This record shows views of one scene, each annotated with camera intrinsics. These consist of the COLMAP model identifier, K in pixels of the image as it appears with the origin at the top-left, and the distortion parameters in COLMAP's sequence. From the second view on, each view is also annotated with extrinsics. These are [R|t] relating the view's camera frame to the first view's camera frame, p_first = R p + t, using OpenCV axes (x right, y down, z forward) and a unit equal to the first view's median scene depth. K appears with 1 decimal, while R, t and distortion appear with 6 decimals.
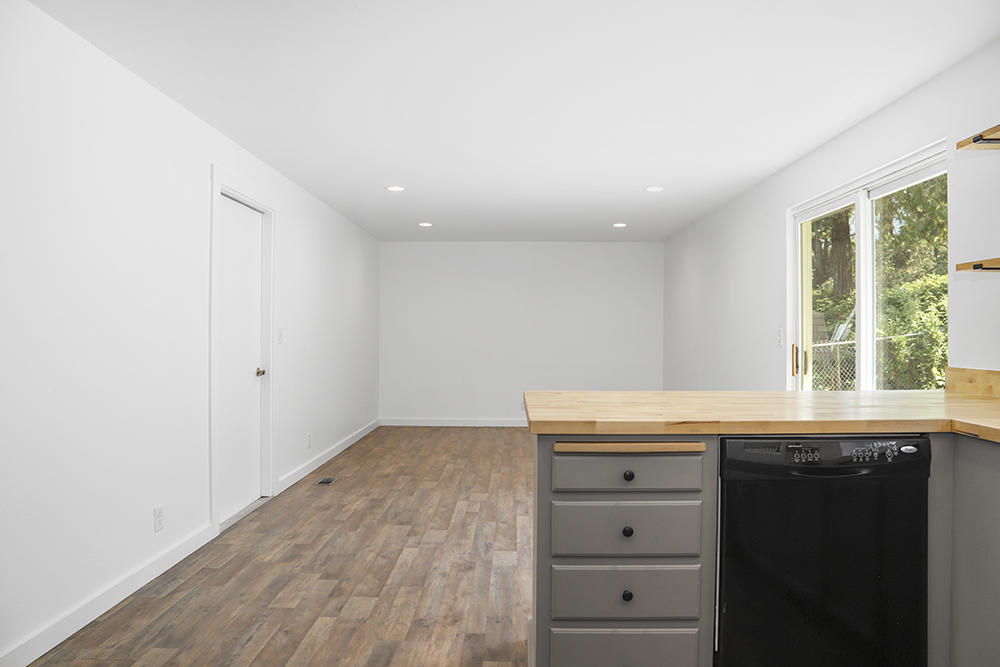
lens RADIAL K [[690.1, 0, 508.8], [0, 690.1, 330.0], [0, 0, 1]] dist [-0.121790, 0.079886]
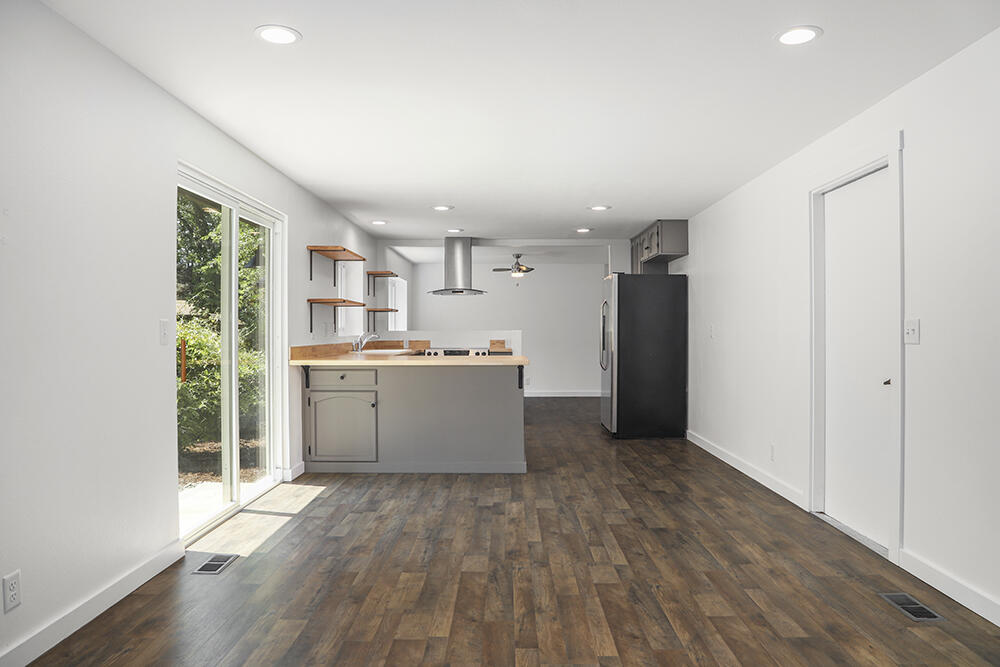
lens RADIAL K [[690.1, 0, 508.8], [0, 690.1, 330.0], [0, 0, 1]] dist [-0.121790, 0.079886]
pose [[-0.999901, -0.002209, -0.013931, 0.069197], [-0.002176, 0.999995, -0.002429, 0.010871], [0.013936, -0.002399, -0.999900, 1.971190]]
